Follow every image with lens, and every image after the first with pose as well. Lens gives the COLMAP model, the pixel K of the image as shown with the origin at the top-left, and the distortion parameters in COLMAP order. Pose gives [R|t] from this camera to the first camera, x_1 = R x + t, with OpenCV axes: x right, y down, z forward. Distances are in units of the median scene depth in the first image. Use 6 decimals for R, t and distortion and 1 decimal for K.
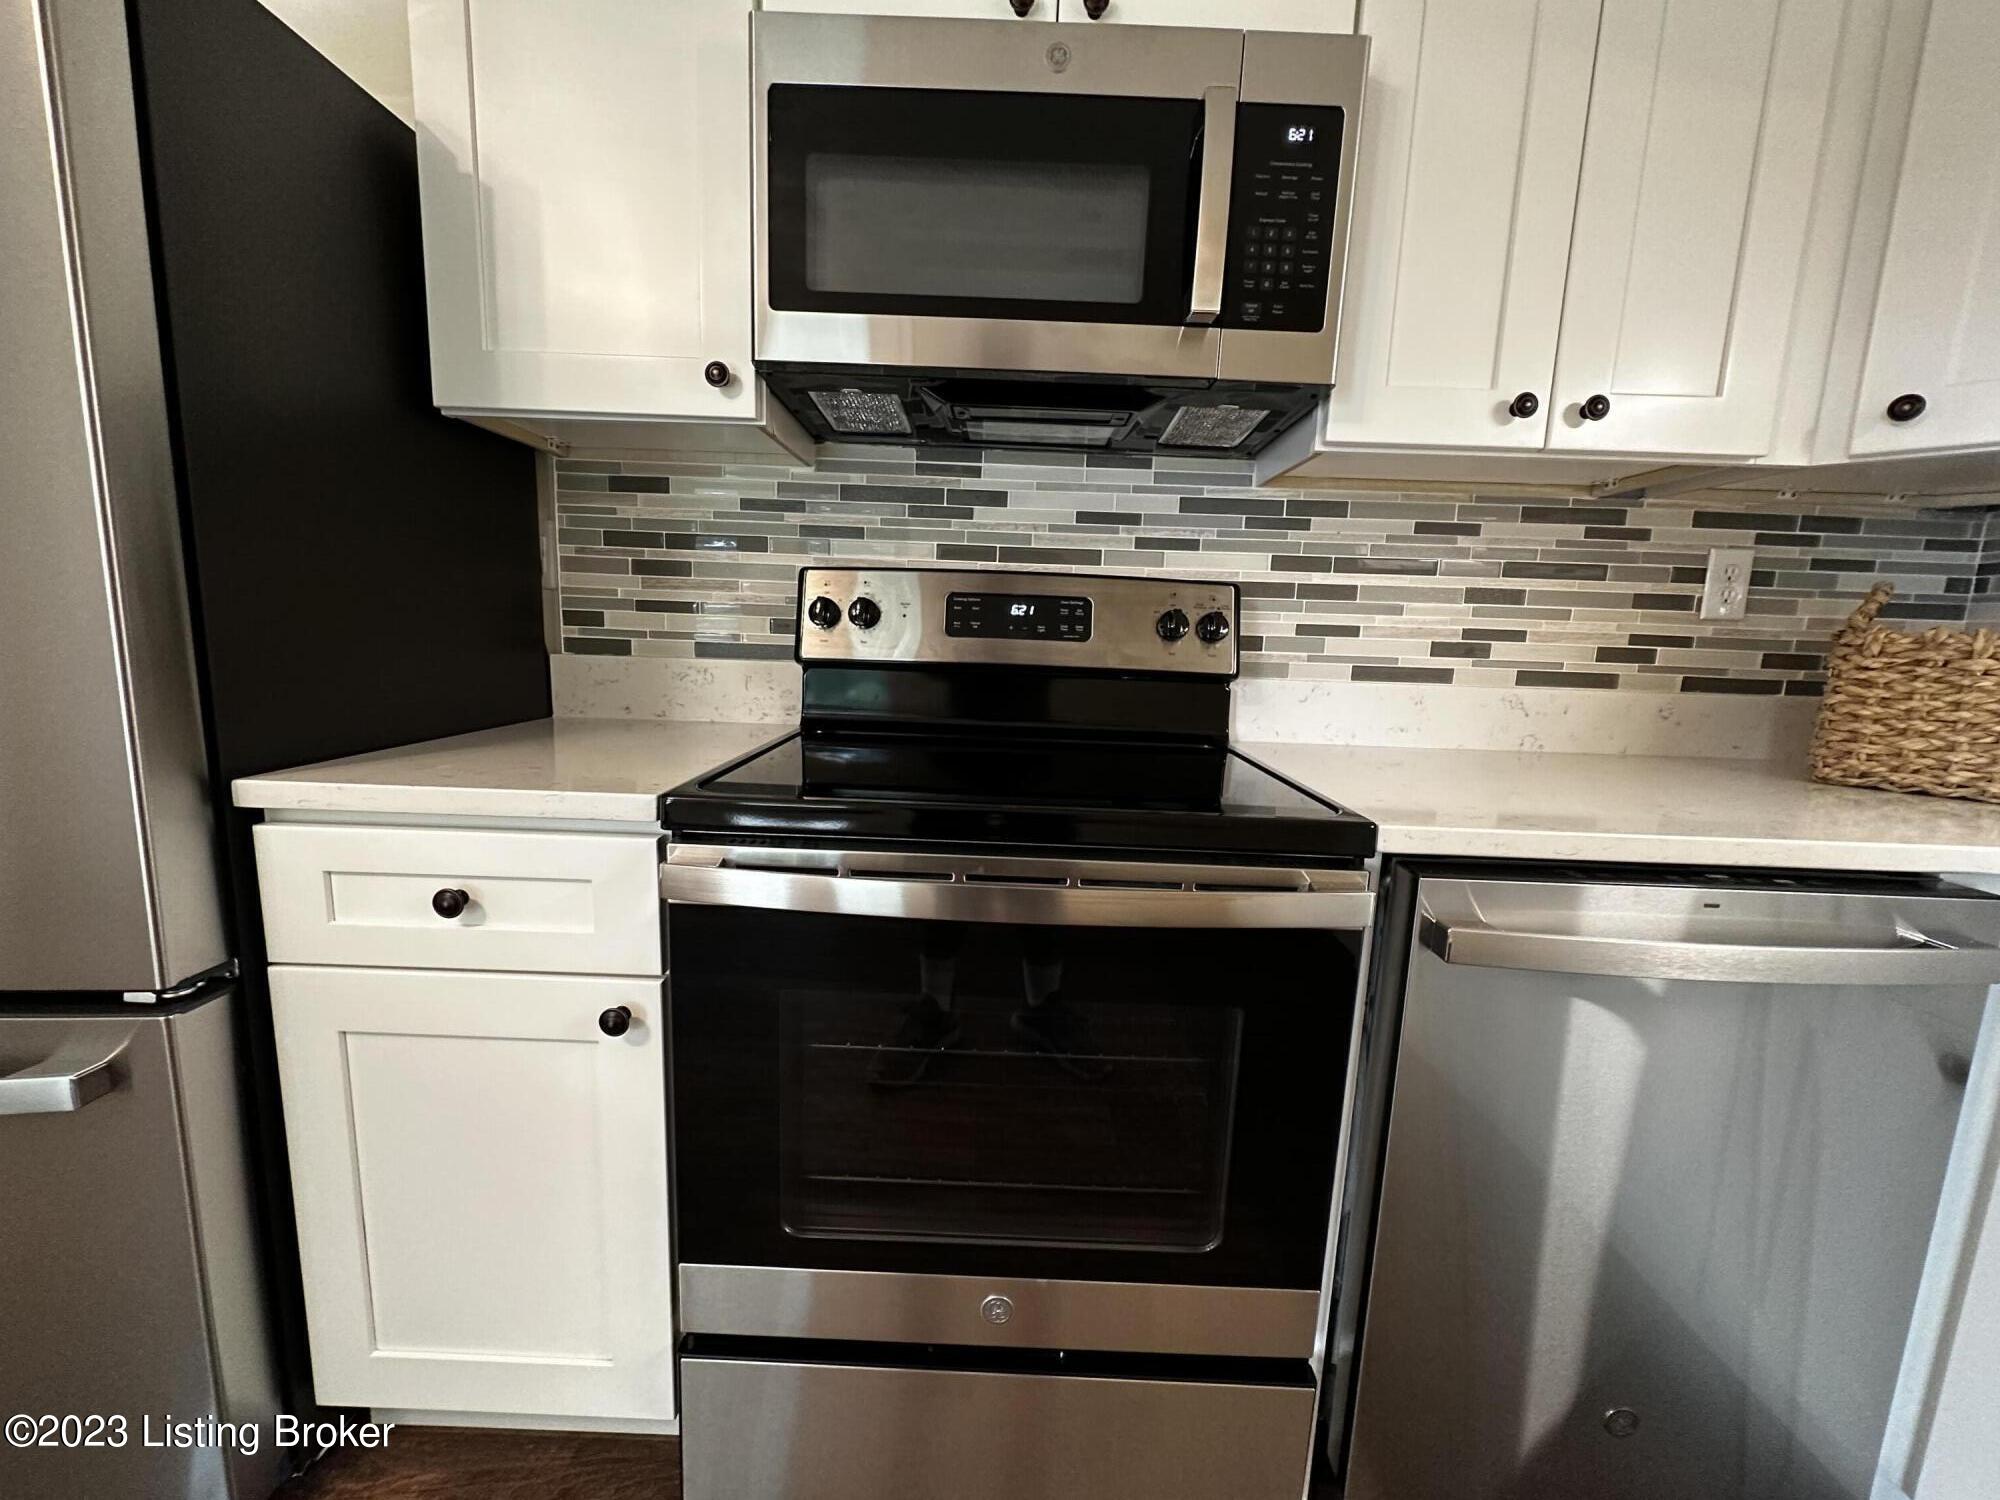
lens RADIAL K [[800.8, 0, 997.3], [0, 800.8, 752.3], [0, 0, 1]] dist [-0.001419, 0.000050]
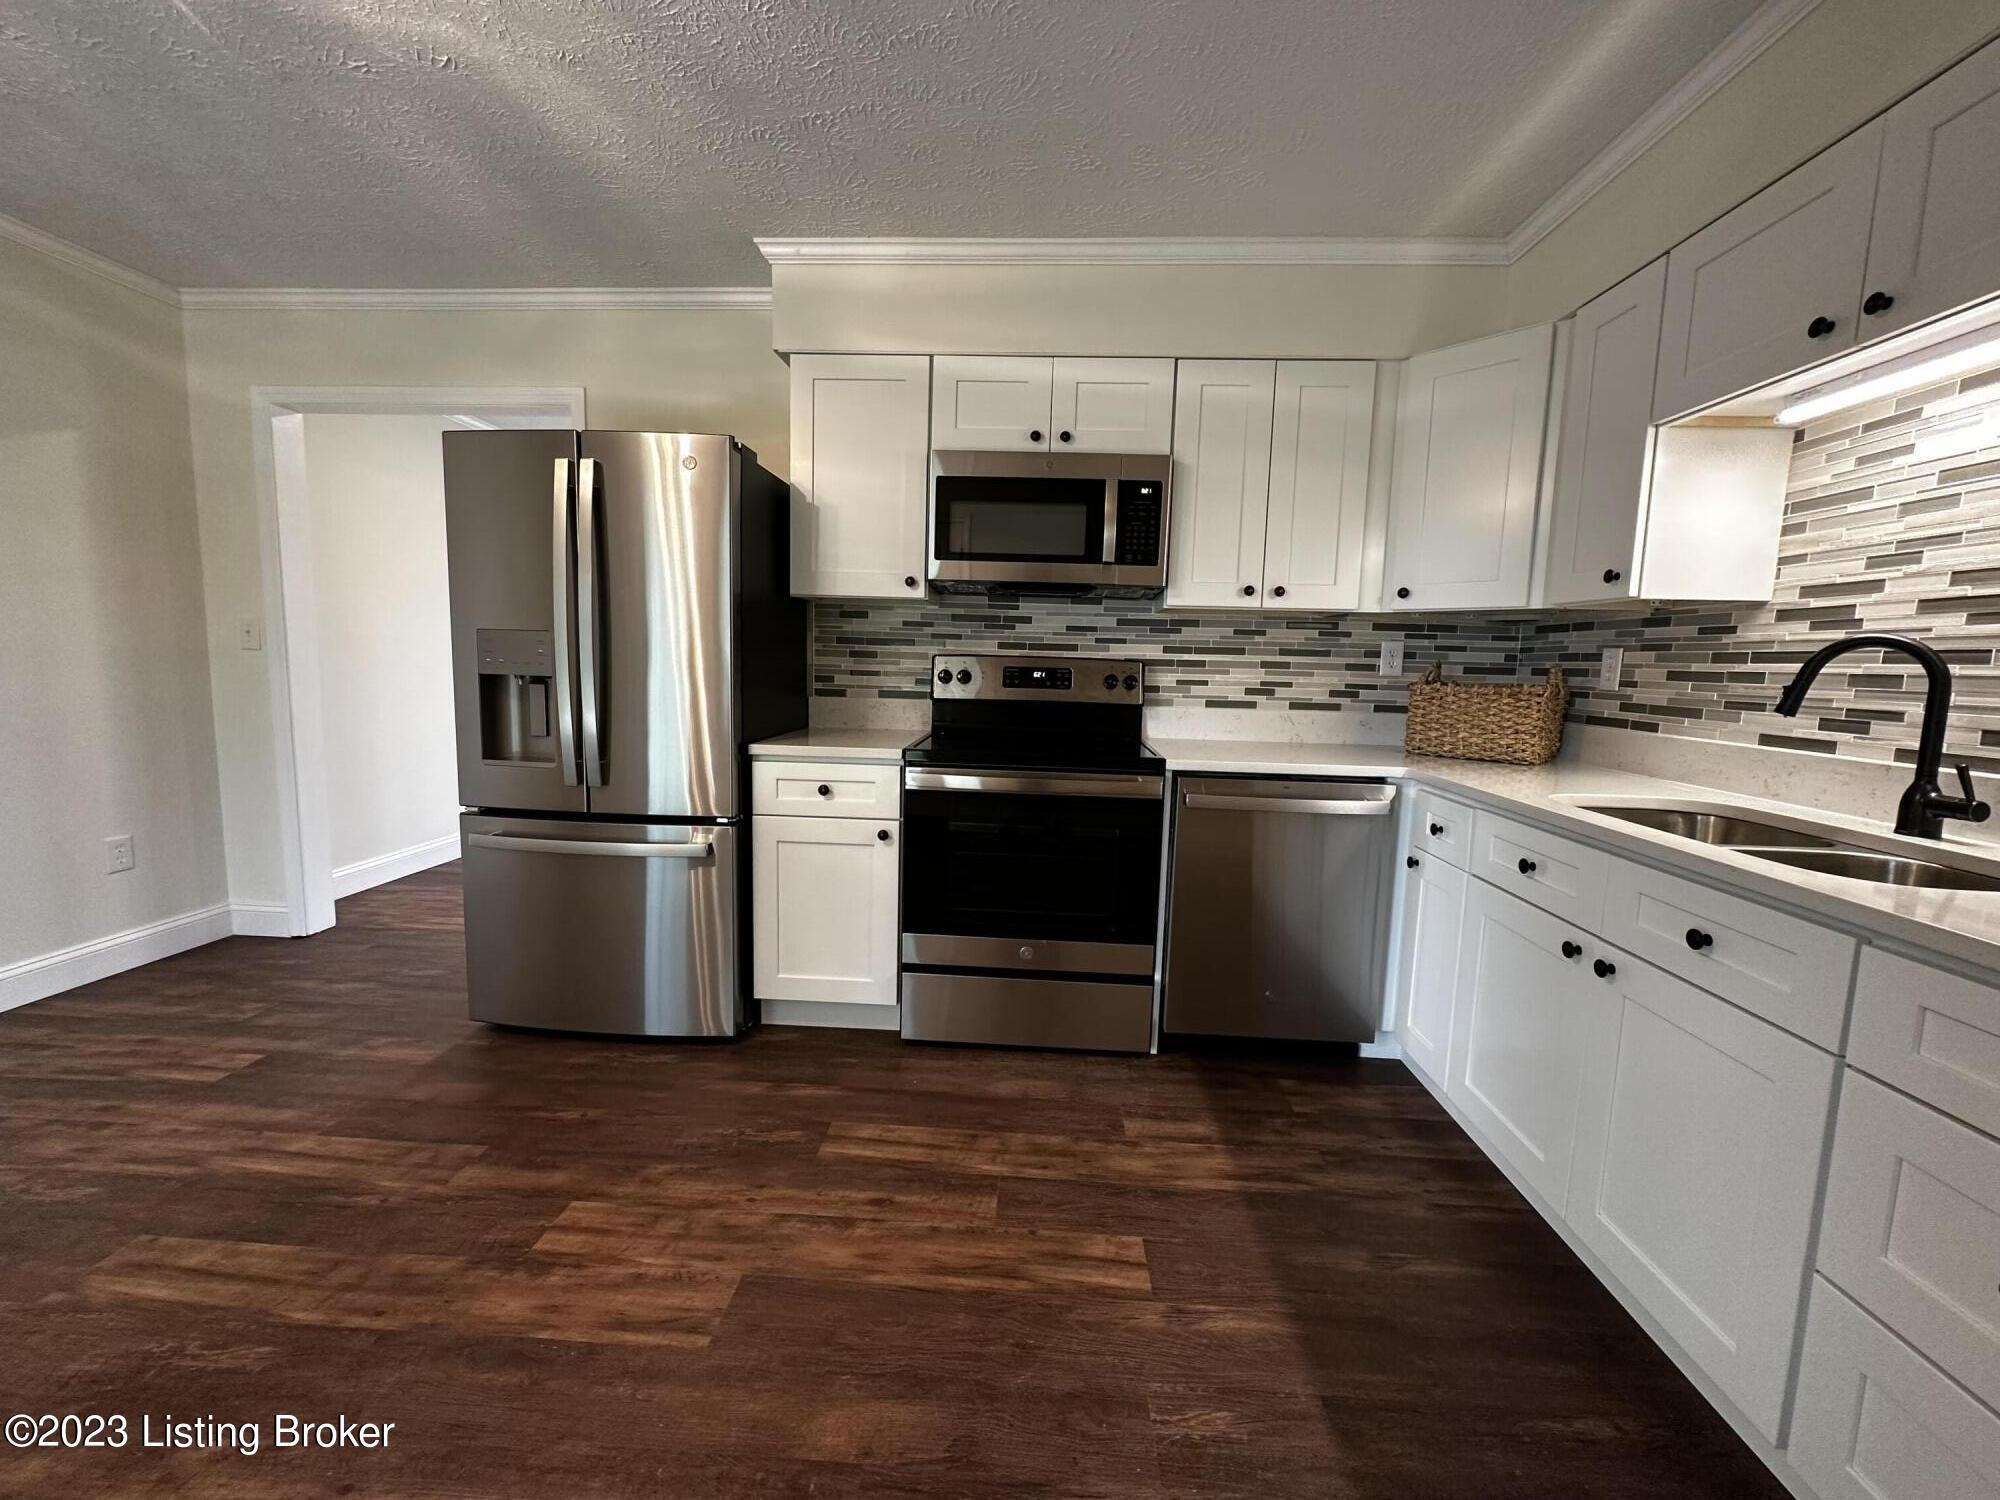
lens RADIAL K [[800.8, 0, 1000.7], [0, 800.8, 748.4], [0, 0, 1]] dist [-0.001419, 0.000050]
pose [[0.999164, -0.002726, -0.040783, 0.015162], [0.000953, 0.999056, -0.043433, 0.101403], [0.040863, 0.043357, 0.998224, -1.038071]]
